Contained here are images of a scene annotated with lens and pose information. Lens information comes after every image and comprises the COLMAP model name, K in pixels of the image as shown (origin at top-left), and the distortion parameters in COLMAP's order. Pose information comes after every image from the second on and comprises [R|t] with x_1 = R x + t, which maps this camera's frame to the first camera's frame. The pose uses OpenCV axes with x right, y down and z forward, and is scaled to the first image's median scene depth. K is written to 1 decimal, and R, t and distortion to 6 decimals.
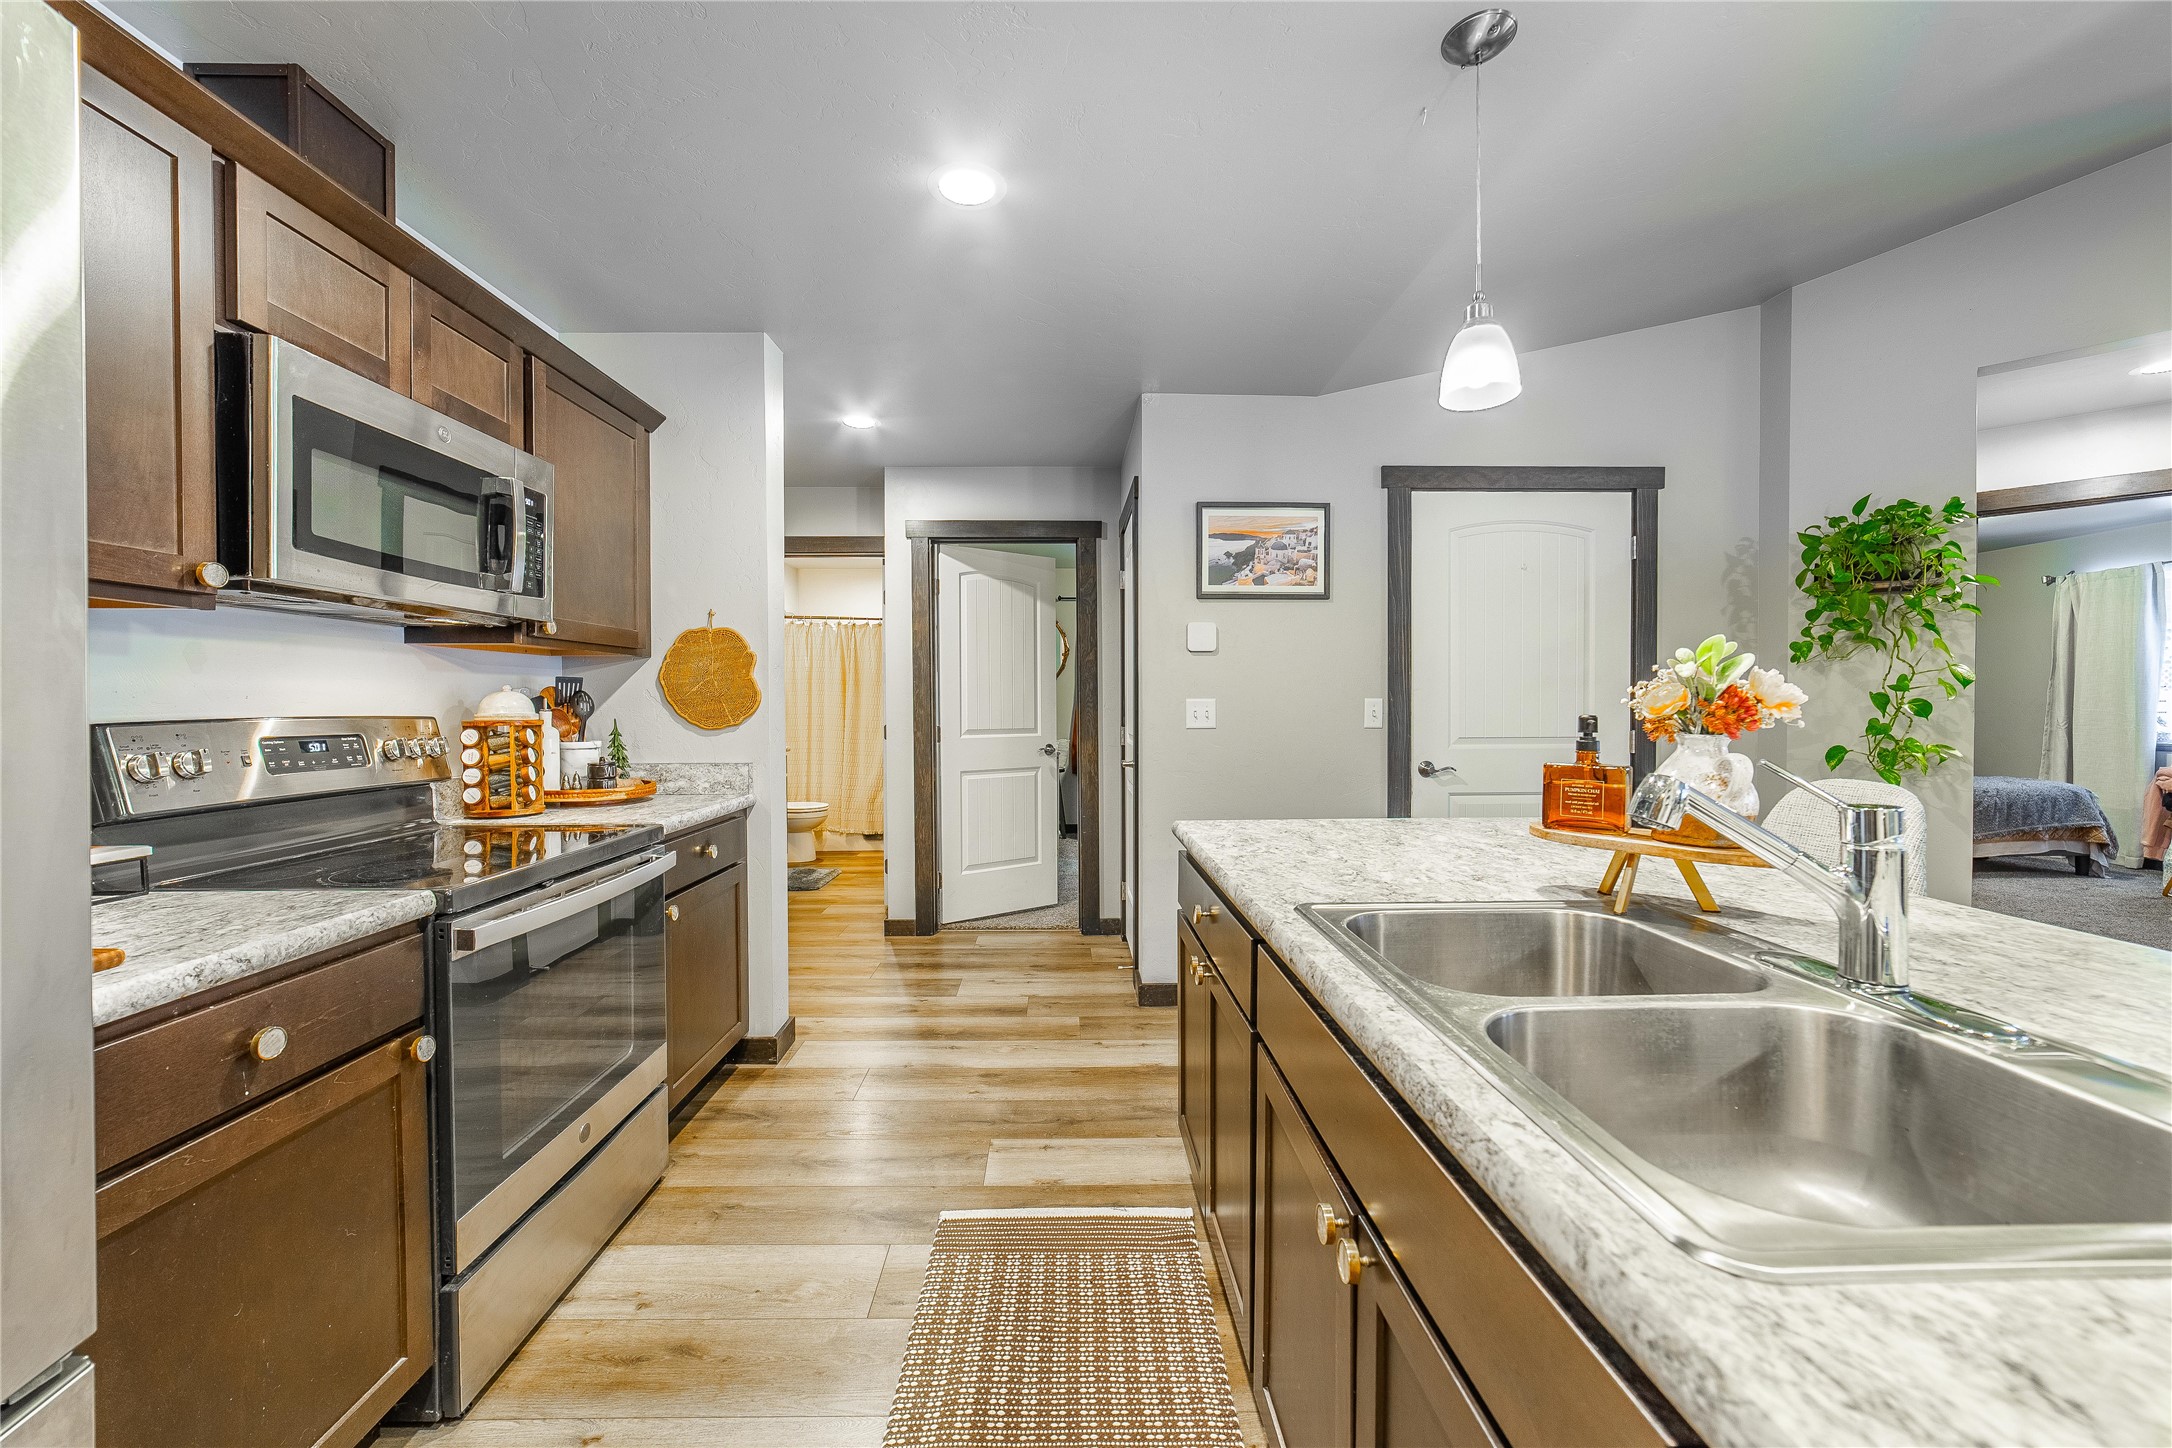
lens RADIAL K [[845.0, 0, 1084.0], [0, 845.0, 712.9], [0, 0, 1]] dist [-0.017597, 0.005838]
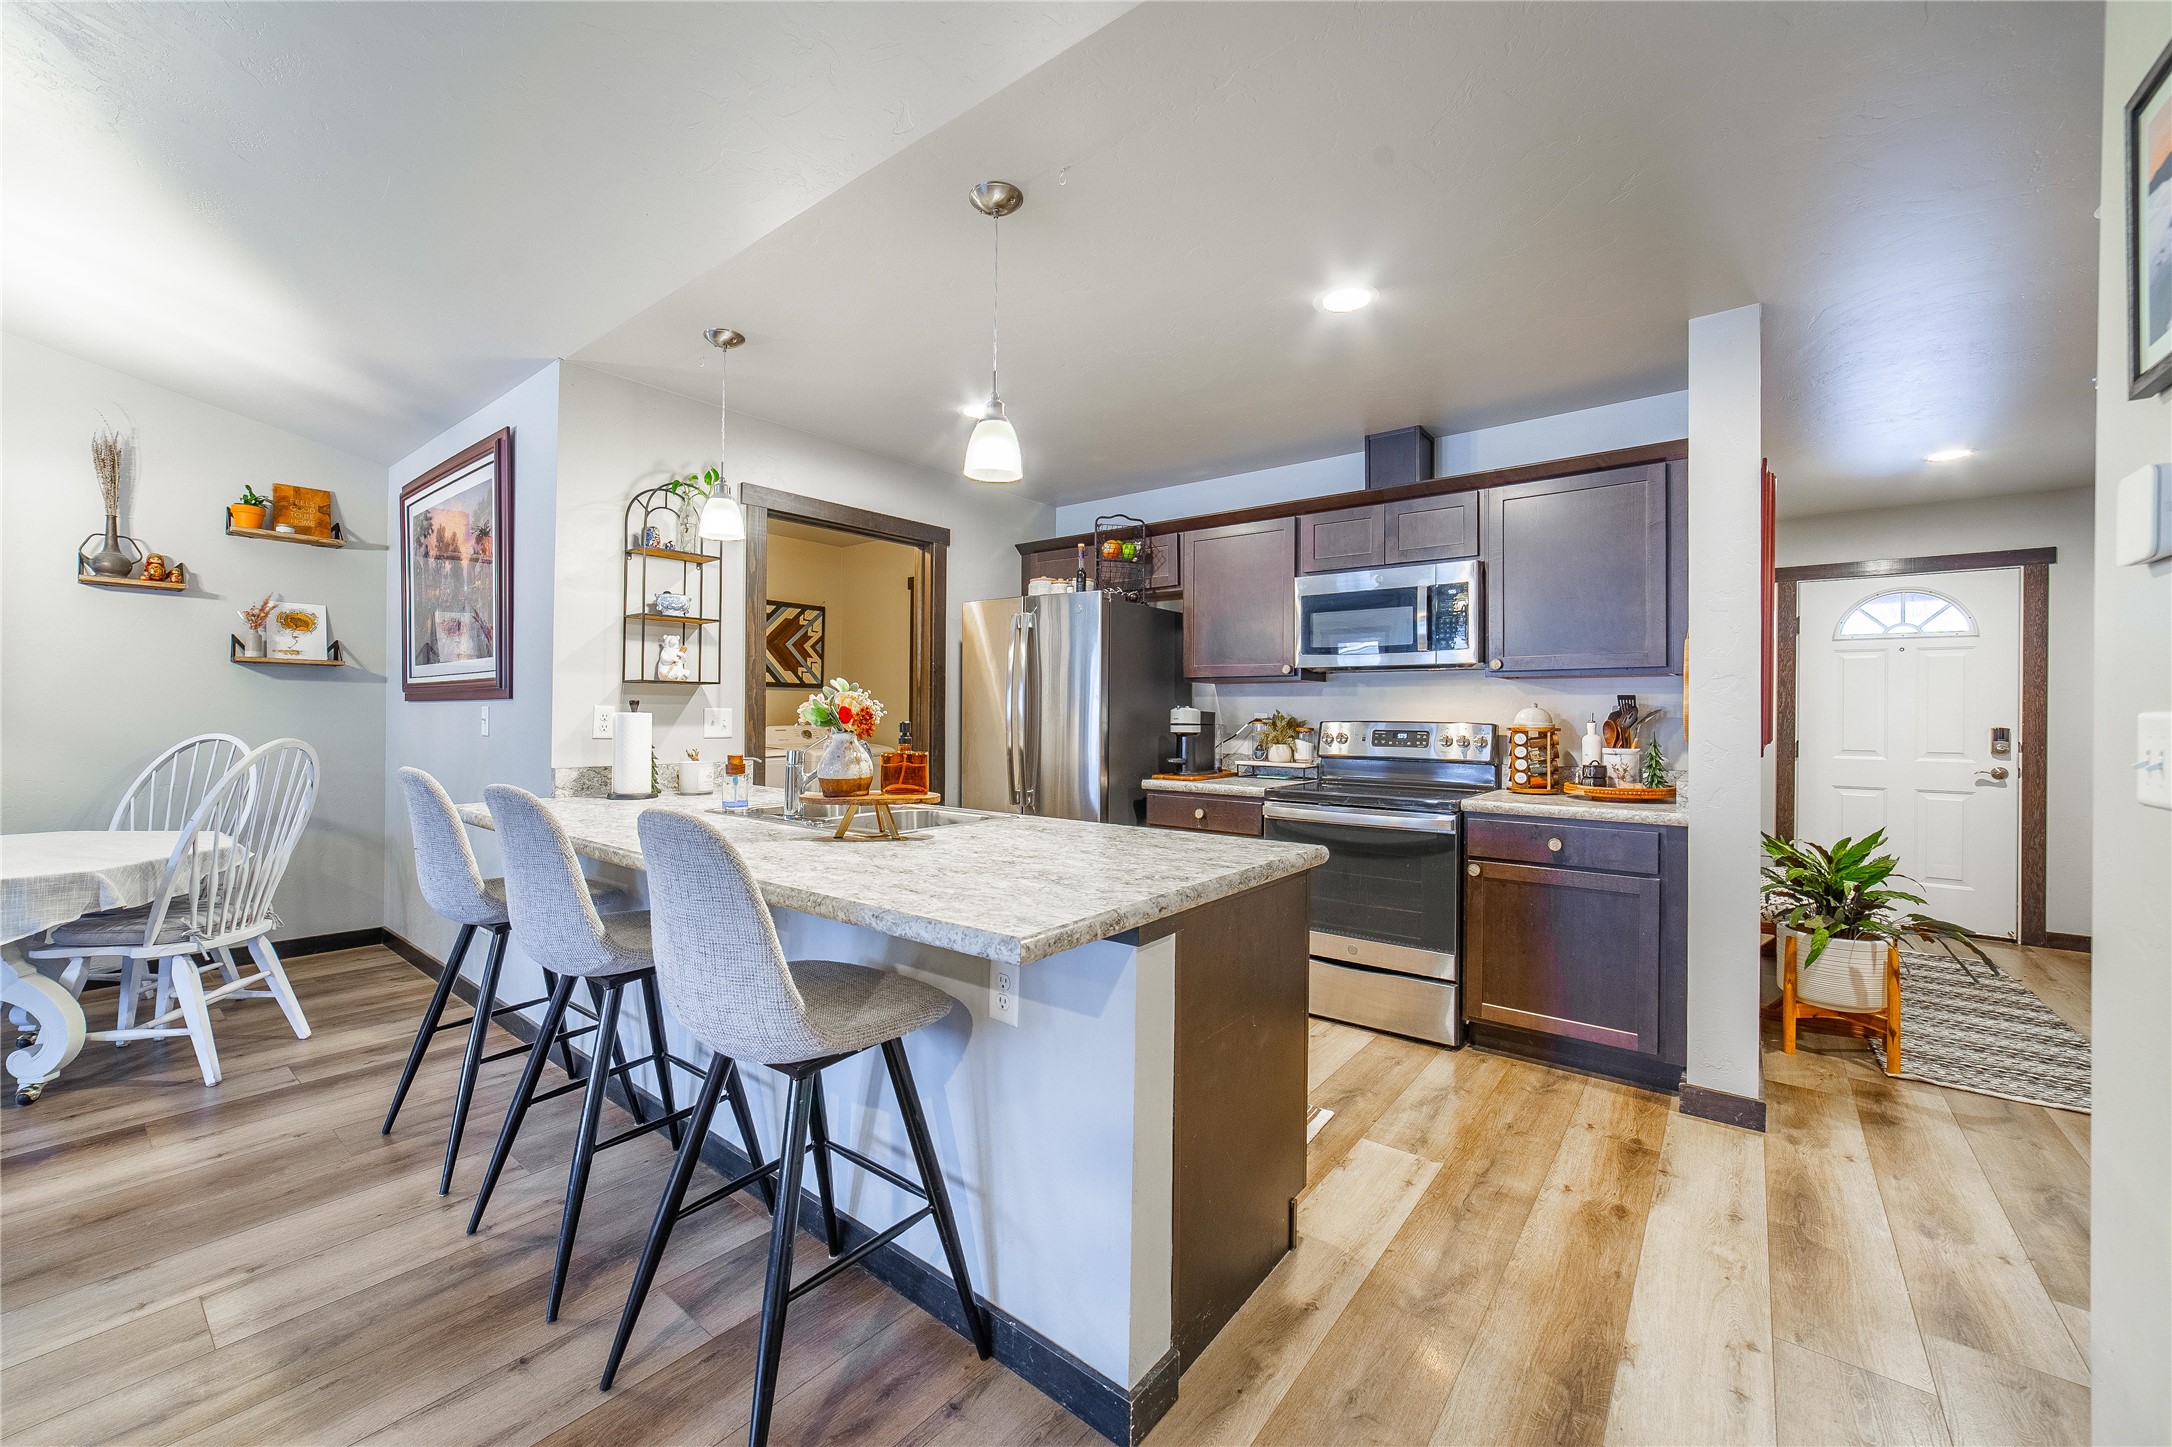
lens RADIAL K [[845.0, 0, 1076.0], [0, 845.0, 712.2], [0, 0, 1]] dist [-0.017597, 0.005838]
pose [[-0.637294, -0.003938, -0.770611, 0.777929], [-0.018890, 0.999766, 0.010512, -0.015688], [0.770389, 0.021256, -0.637219, 1.092731]]
